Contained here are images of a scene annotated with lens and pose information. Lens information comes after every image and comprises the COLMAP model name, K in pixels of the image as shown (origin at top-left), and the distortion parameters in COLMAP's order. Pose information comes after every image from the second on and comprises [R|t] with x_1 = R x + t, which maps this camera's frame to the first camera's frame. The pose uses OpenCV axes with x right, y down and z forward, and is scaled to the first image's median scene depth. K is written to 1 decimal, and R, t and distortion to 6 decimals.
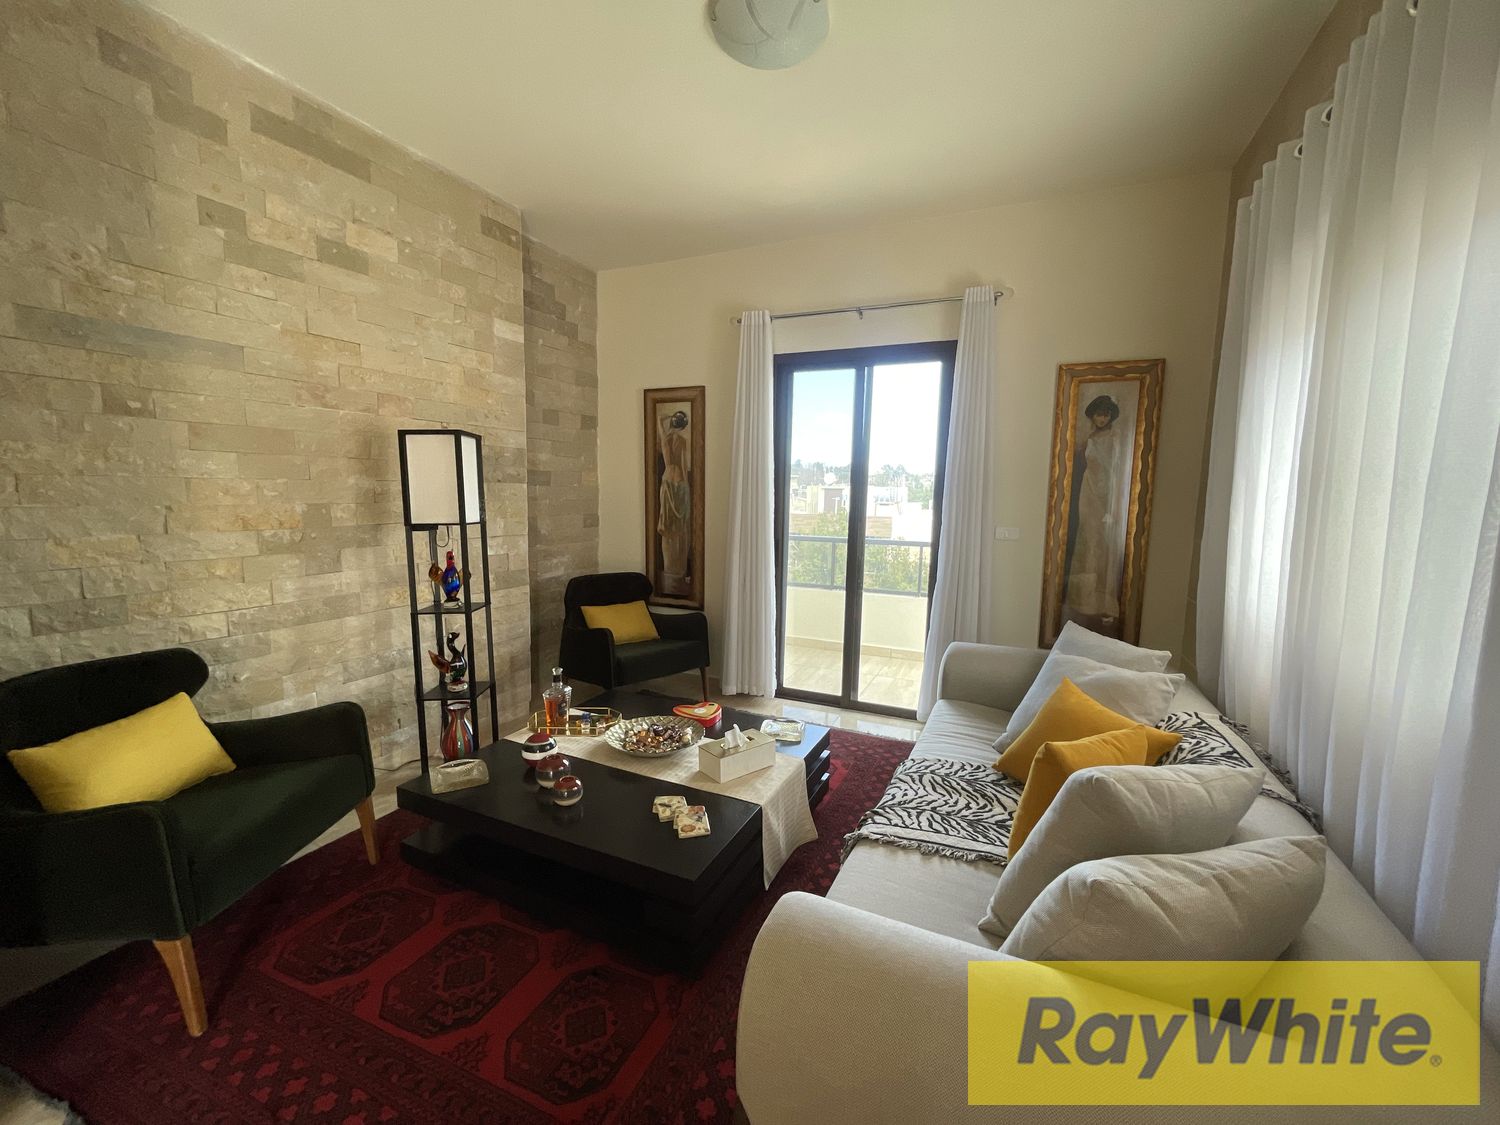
lens RADIAL K [[603.1, 0, 750.0], [0, 603.1, 562.5], [0, 0, 1]] dist [-0.003795, -0.000444]
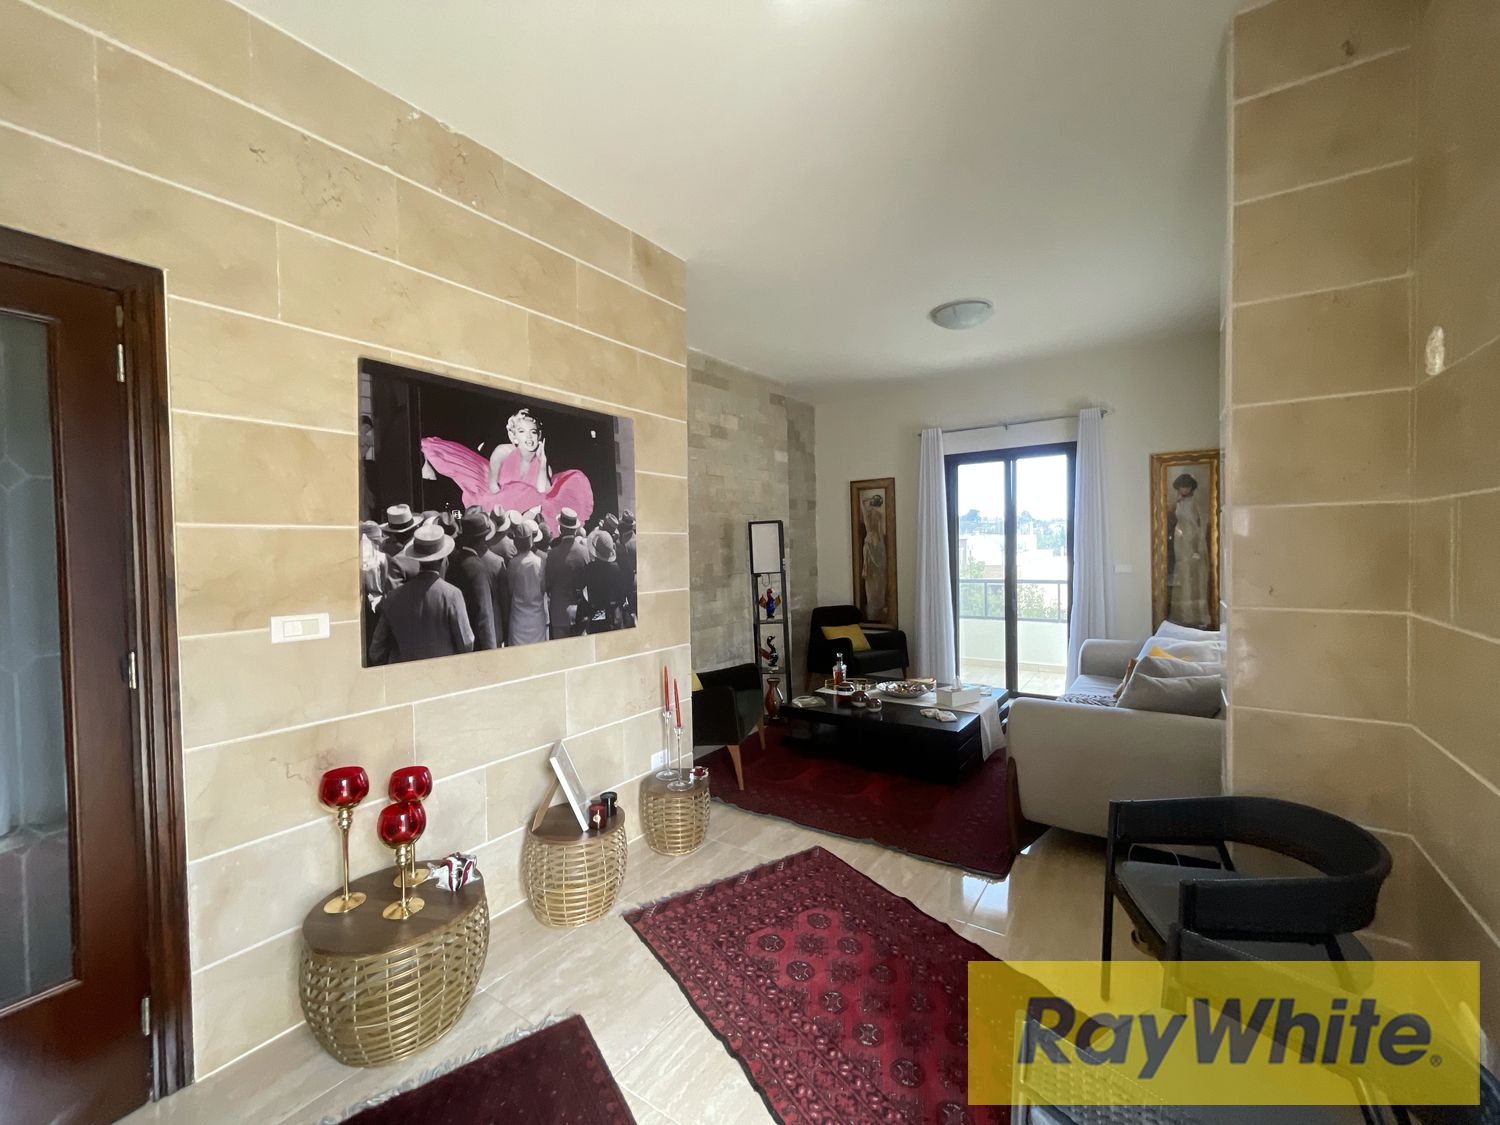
lens RADIAL K [[603.1, 0, 750.0], [0, 603.1, 562.5], [0, 0, 1]] dist [-0.003795, -0.000444]
pose [[0.981448, -0.036275, -0.188265, -0.179065], [0.018630, 0.995336, -0.094658, 0.055861], [0.190820, 0.089394, 0.977546, -0.579337]]
